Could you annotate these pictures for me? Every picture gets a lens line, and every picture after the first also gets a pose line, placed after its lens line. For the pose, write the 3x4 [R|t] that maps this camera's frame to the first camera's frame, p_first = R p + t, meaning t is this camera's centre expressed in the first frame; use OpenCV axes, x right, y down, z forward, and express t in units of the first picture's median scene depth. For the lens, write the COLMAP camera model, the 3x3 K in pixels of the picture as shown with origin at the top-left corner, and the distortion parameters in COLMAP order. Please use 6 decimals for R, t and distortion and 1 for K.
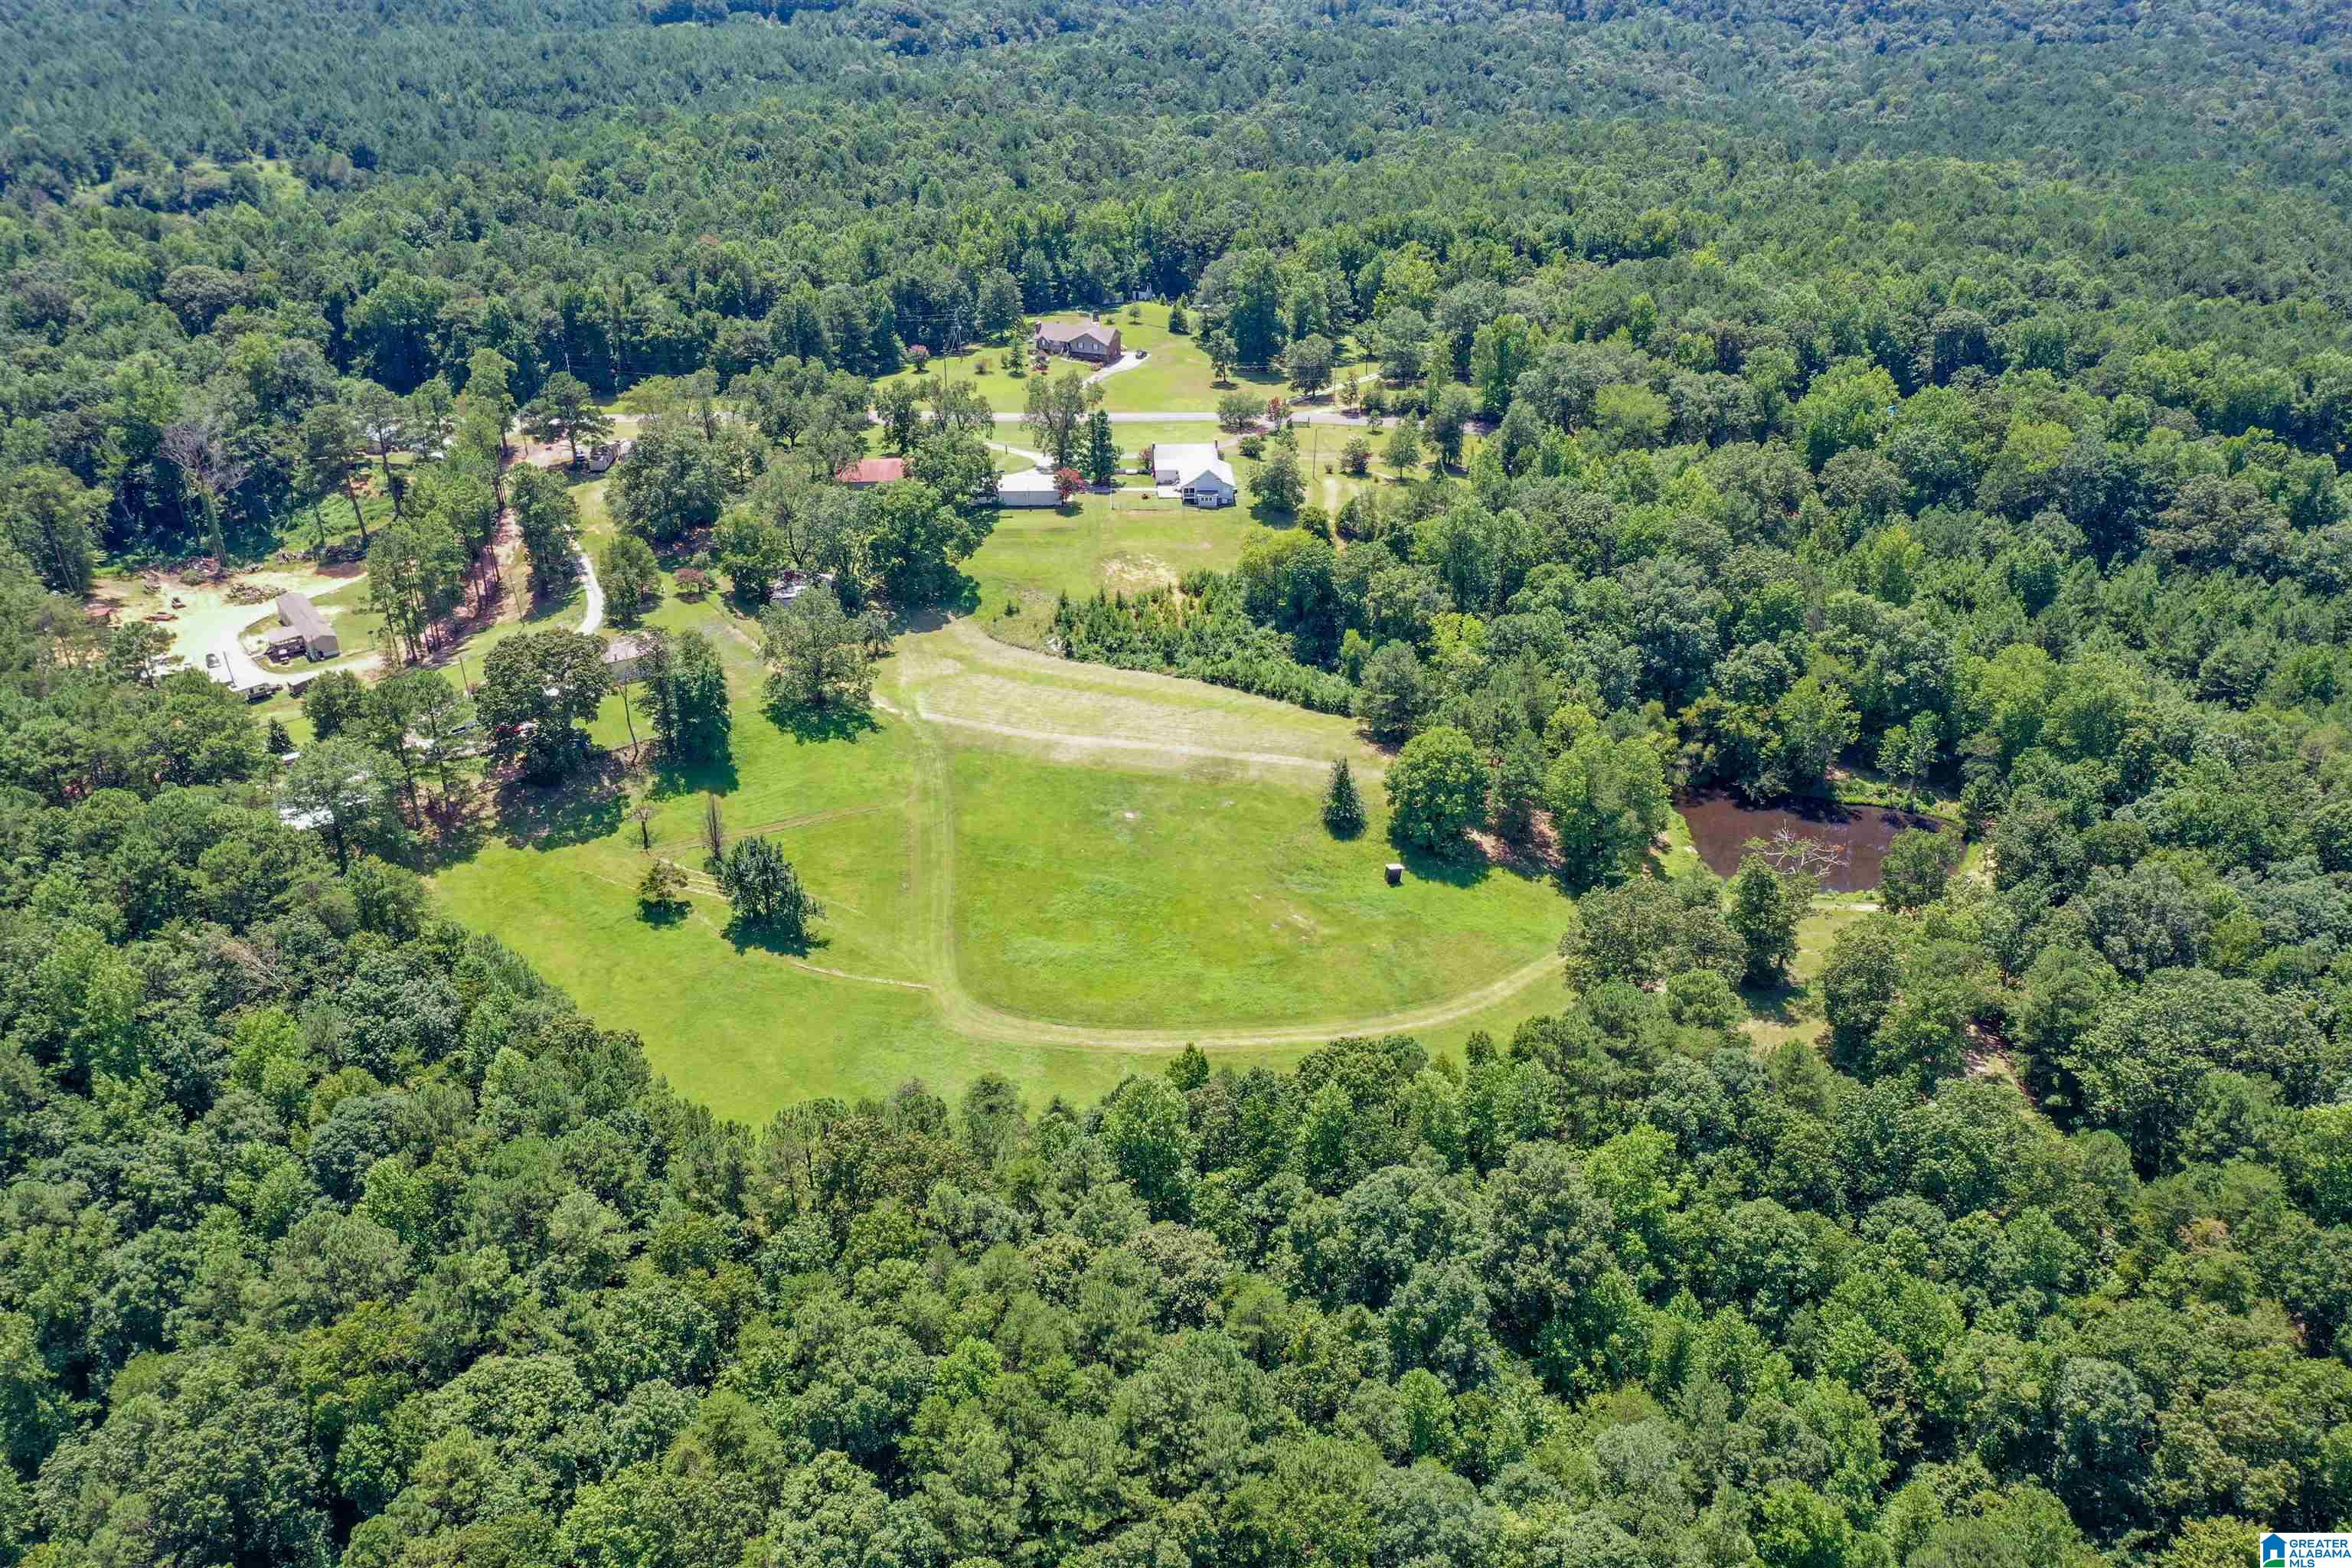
lens RADIAL K [[1824.8, 0, 1176.0], [0, 1824.8, 784.0], [0, 0, 1]] dist [0.007000, 0.005479]
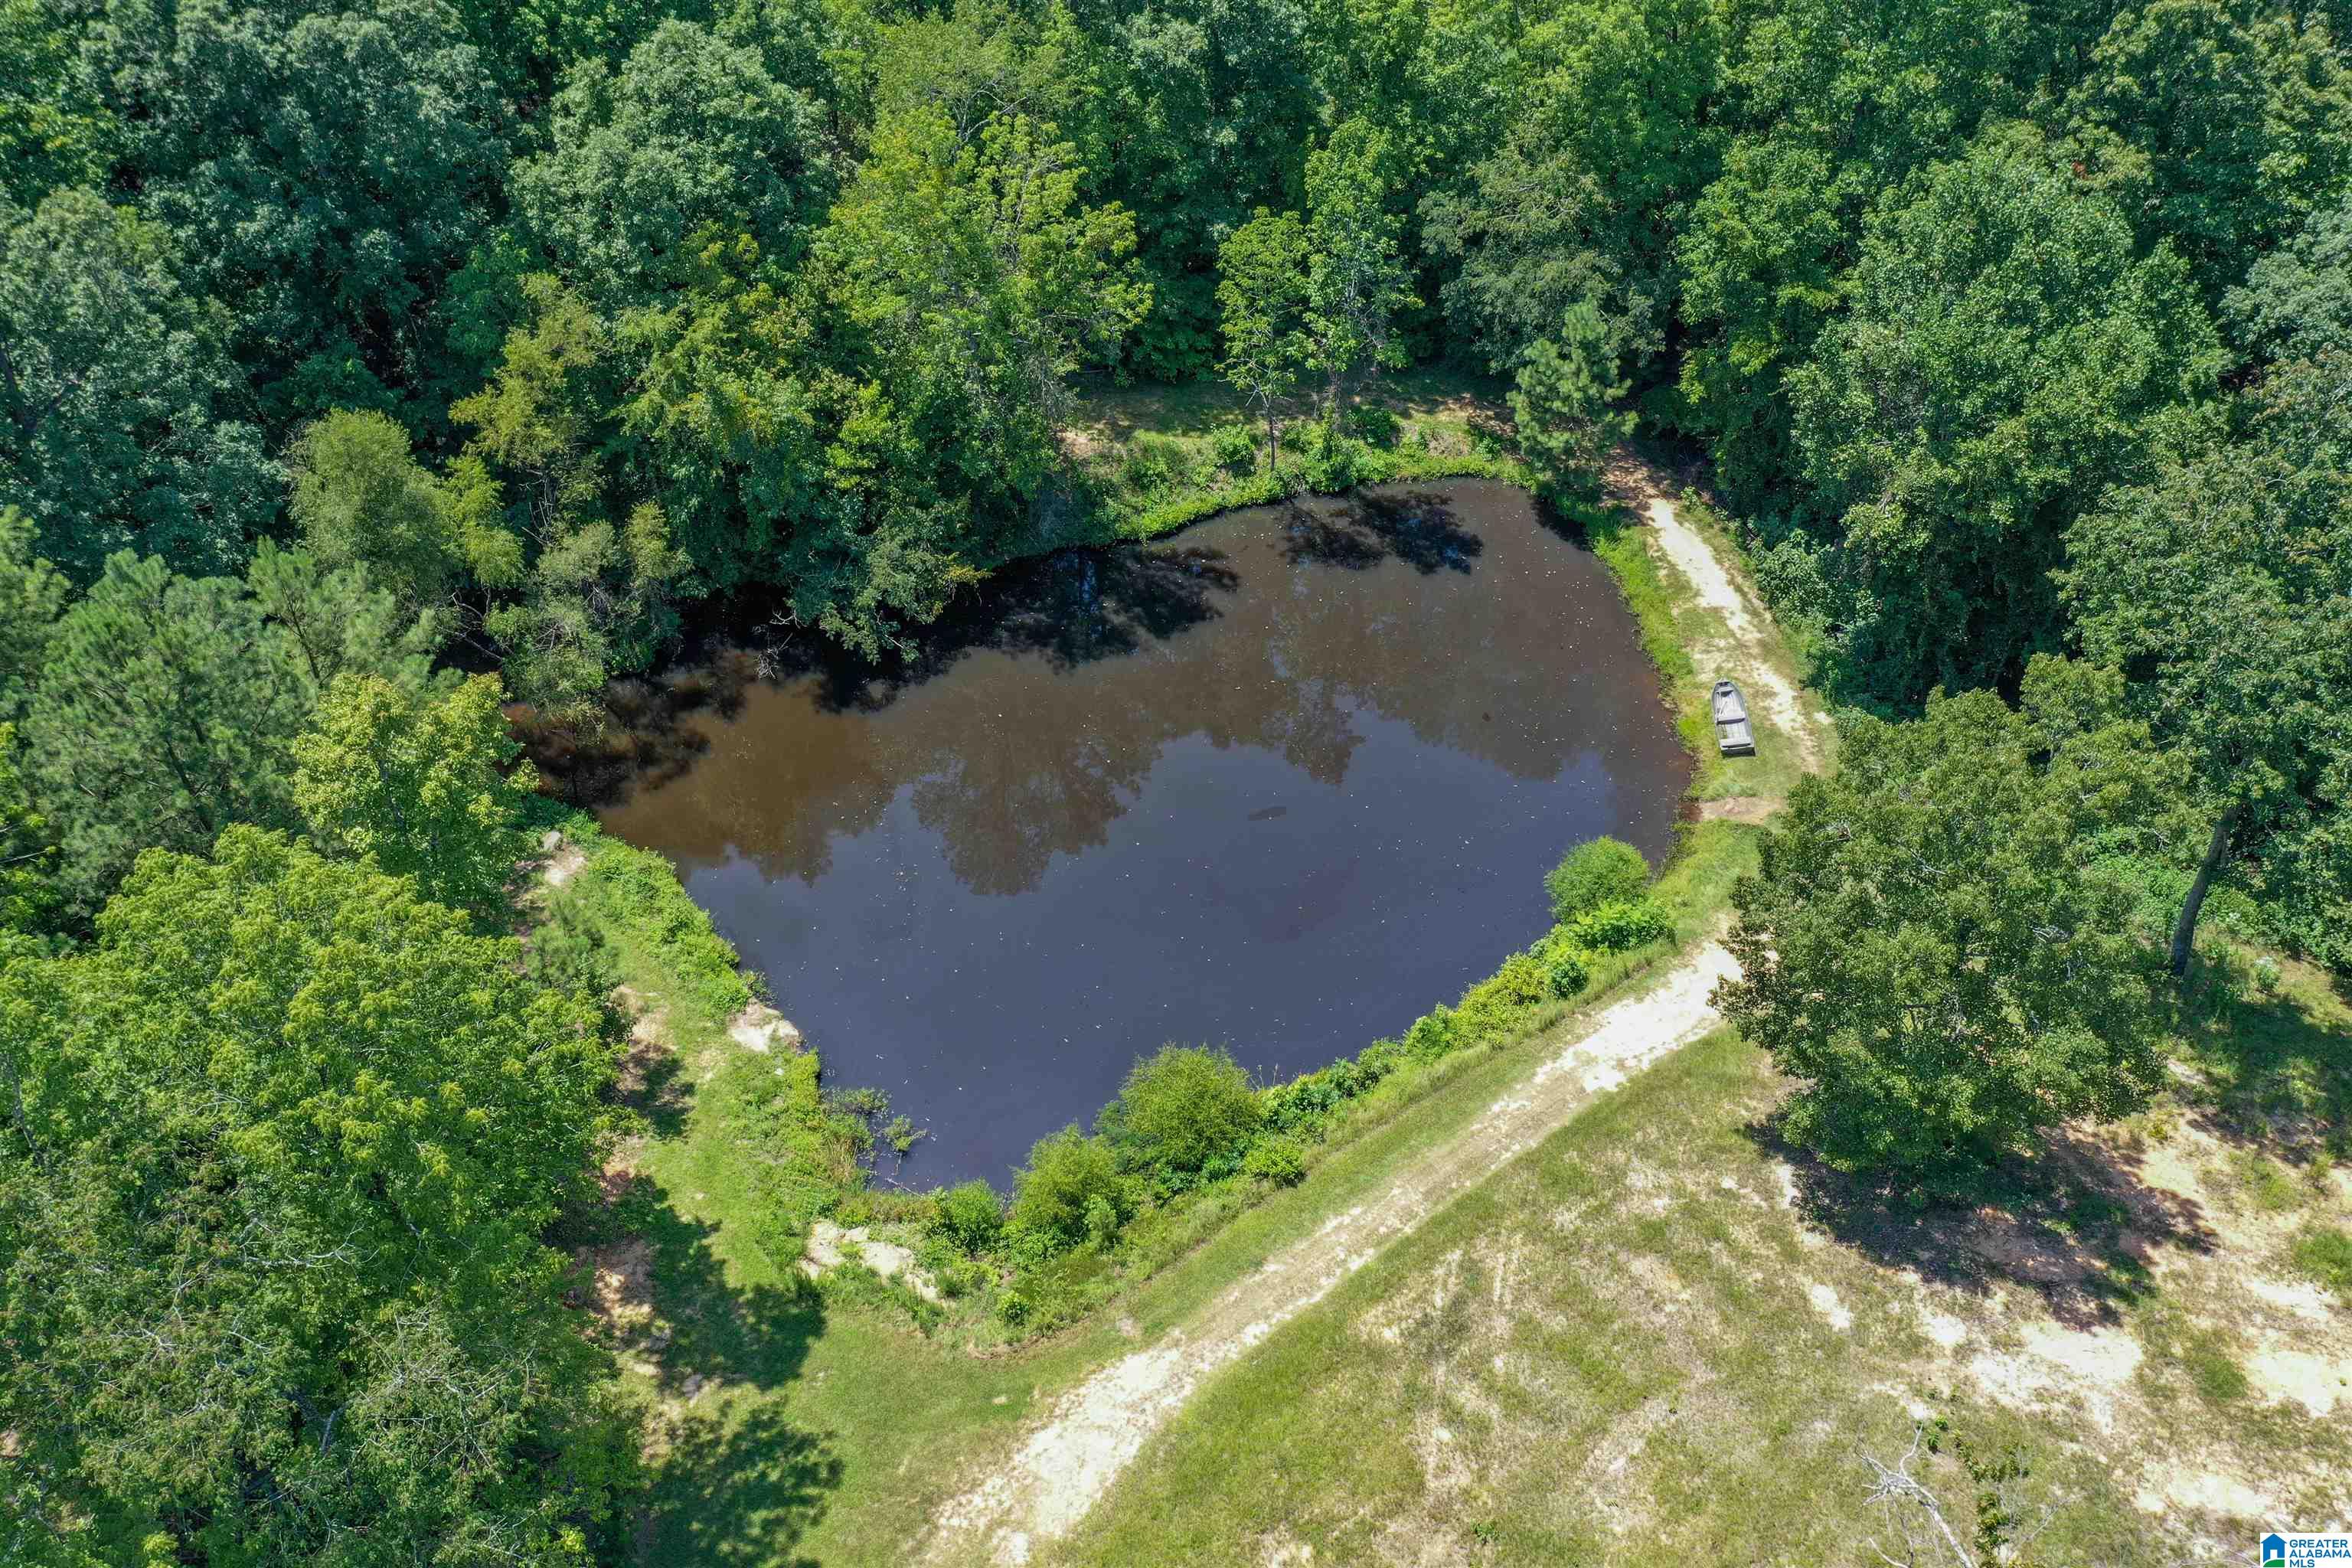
lens RADIAL K [[1843.5, 0, 1172.2], [0, 1843.5, 778.4], [0, 0, 1]] dist [0.009202, -0.002883]
pose [[0.779503, -0.426730, 0.458559, 0.176414], [0.307039, 0.898376, 0.314083, -0.035834], [-0.545987, -0.104033, 0.831309, 0.603719]]
